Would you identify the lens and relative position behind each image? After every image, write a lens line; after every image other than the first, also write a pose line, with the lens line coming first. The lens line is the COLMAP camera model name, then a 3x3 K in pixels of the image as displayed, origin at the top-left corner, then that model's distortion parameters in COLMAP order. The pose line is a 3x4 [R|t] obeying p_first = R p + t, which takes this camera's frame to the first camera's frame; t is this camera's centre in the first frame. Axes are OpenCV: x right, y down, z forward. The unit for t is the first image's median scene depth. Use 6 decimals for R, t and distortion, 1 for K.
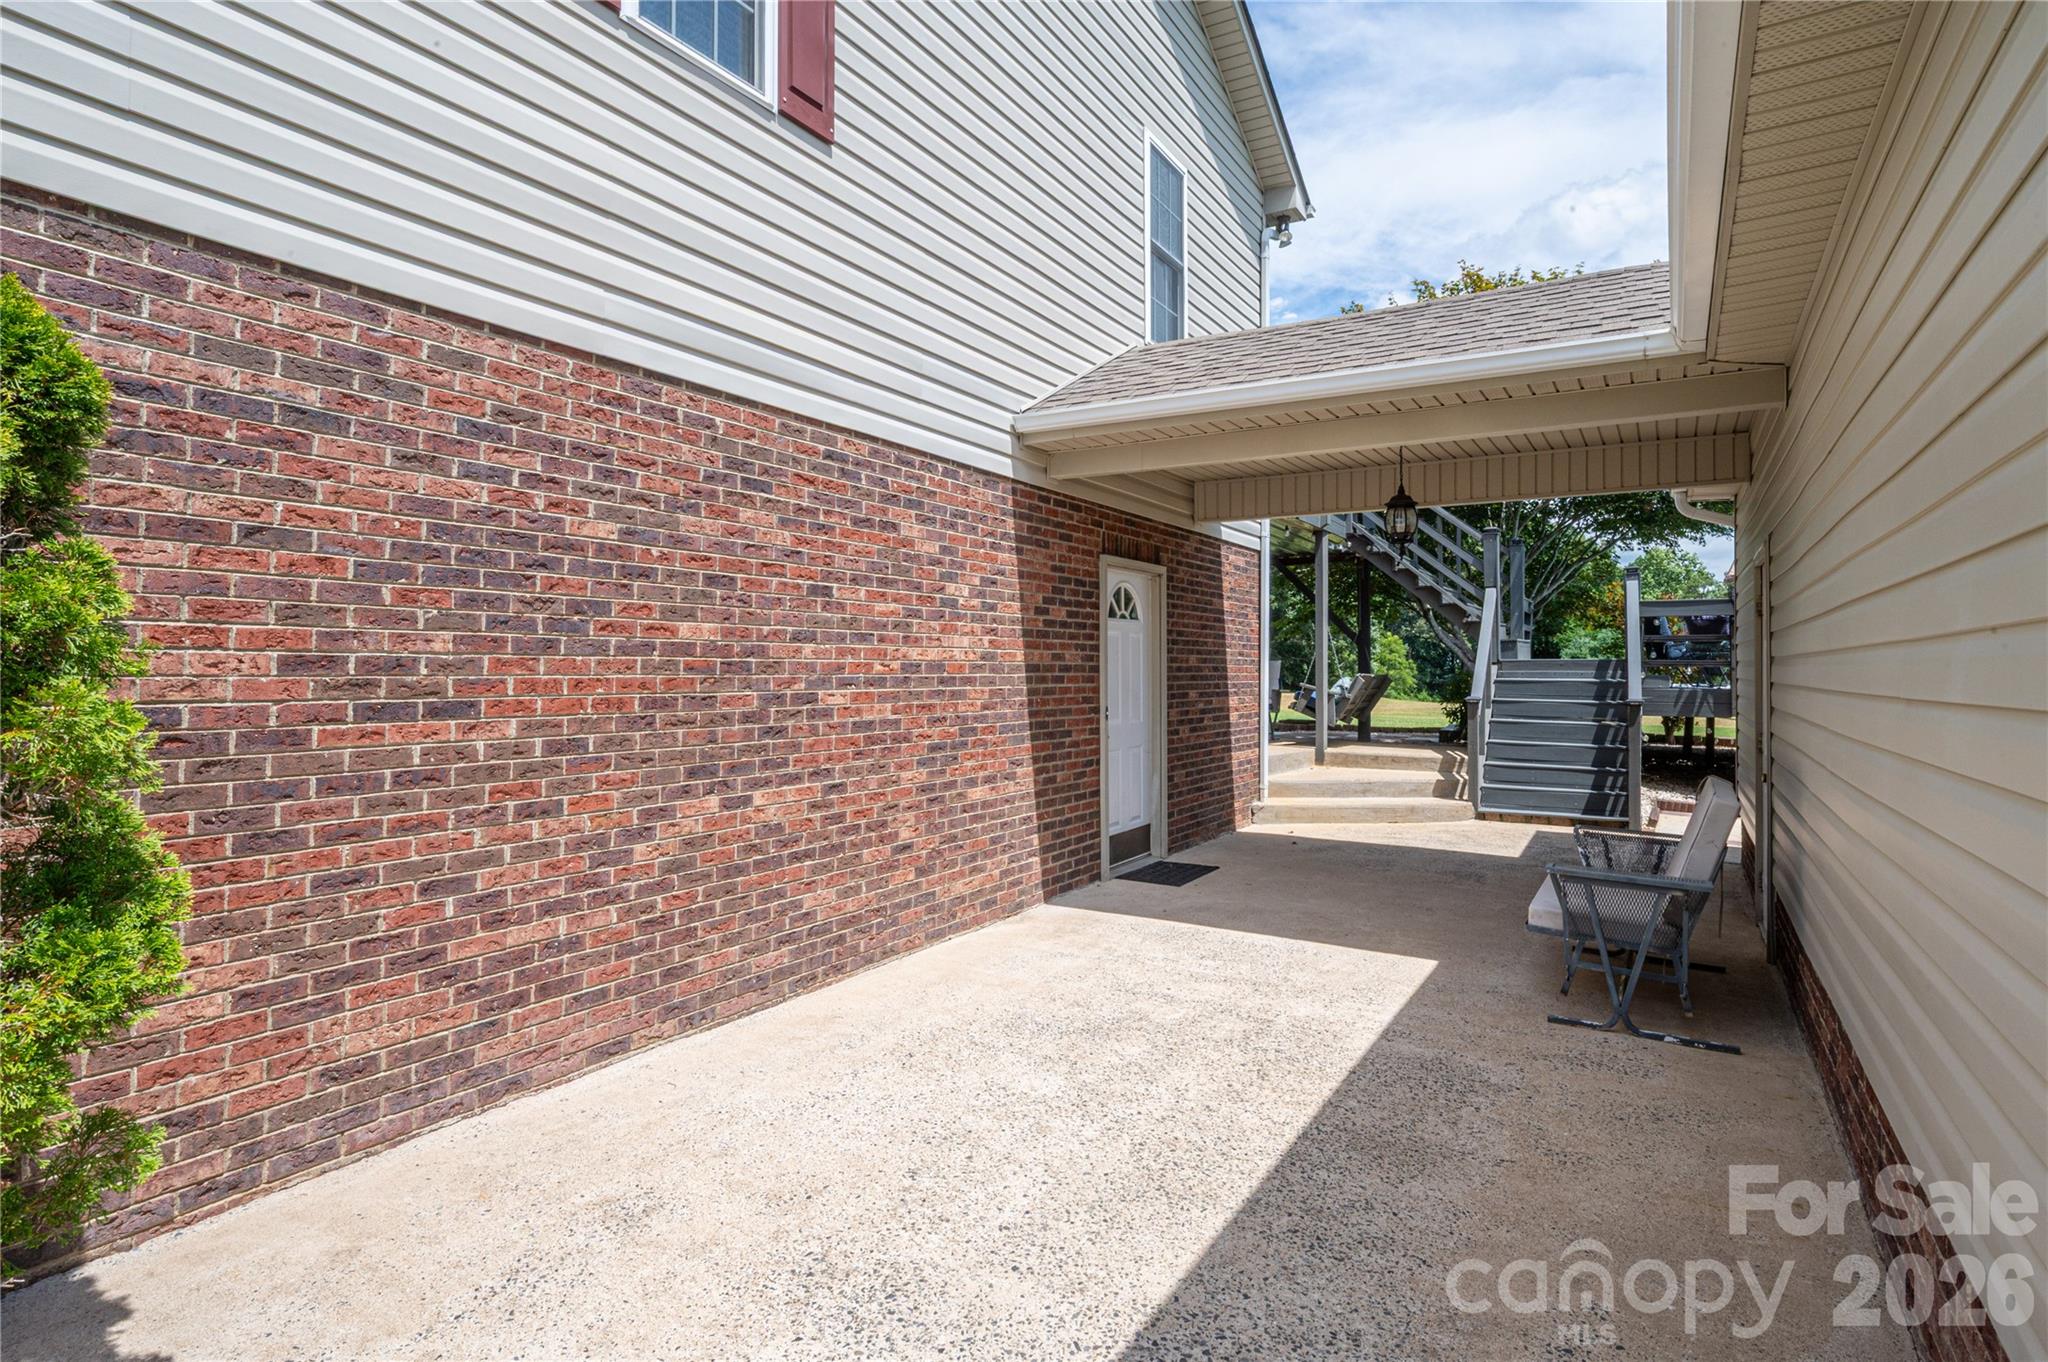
lens RADIAL K [[1063.2, 0, 1023.8], [0, 1063.2, 677.6], [0, 0, 1]] dist [-0.000645, -0.000007]
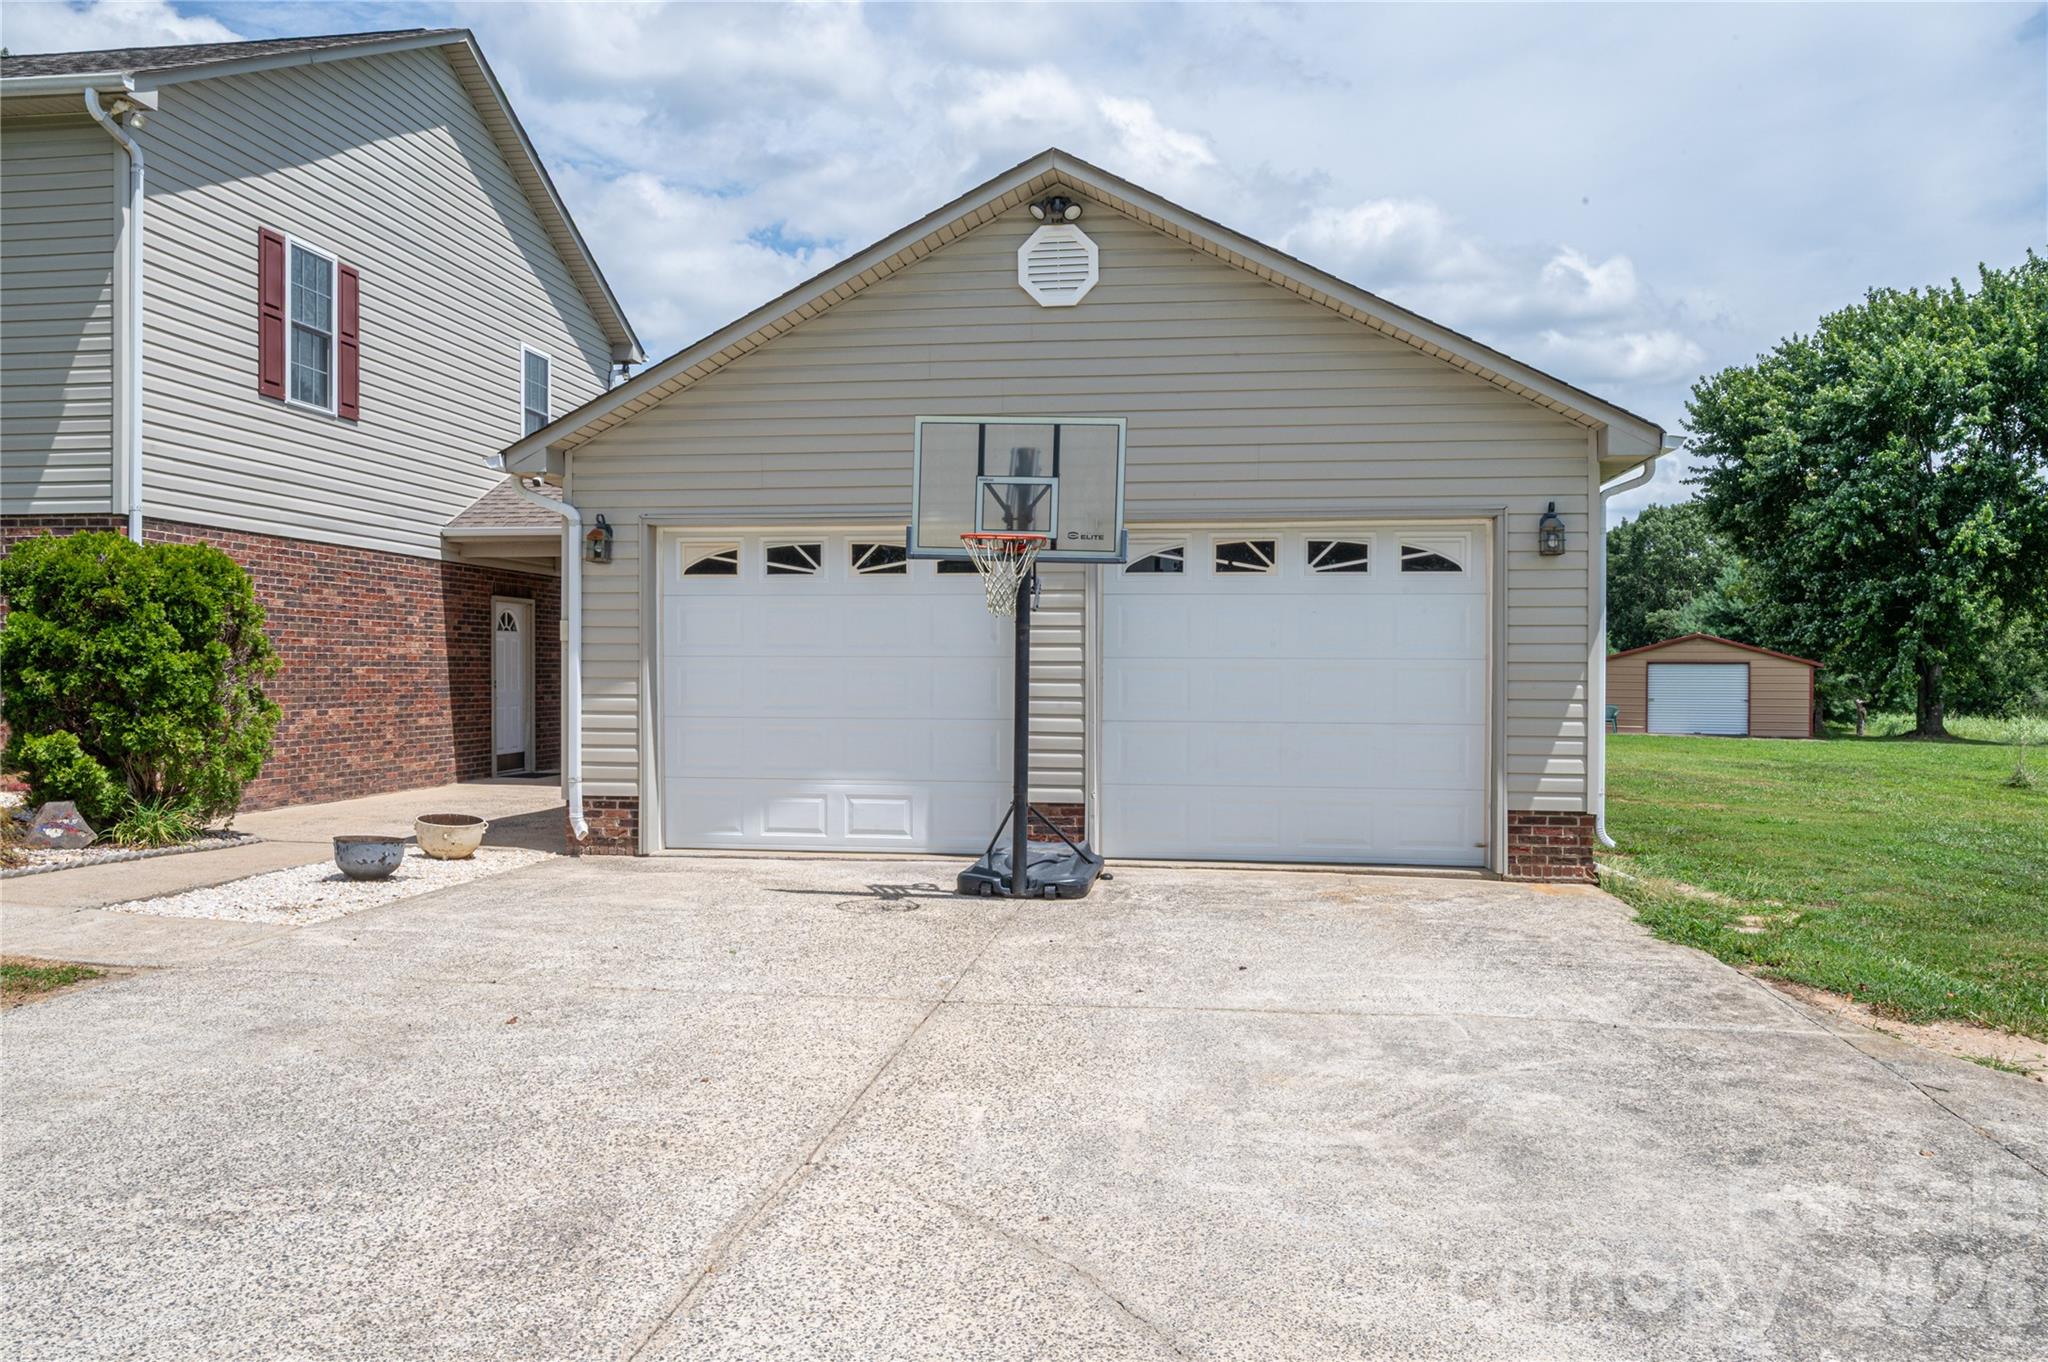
lens RADIAL K [[1449.6, 0, 1021.2], [0, 1449.6, 681.3], [0, 0, 1]] dist [-0.002386, -0.001613]
pose [[0.921190, 0.001640, 0.389110, -0.076258], [-0.002012, 0.999998, 0.000548, 0.034753], [-0.389108, -0.001288, 0.921191, -2.175225]]
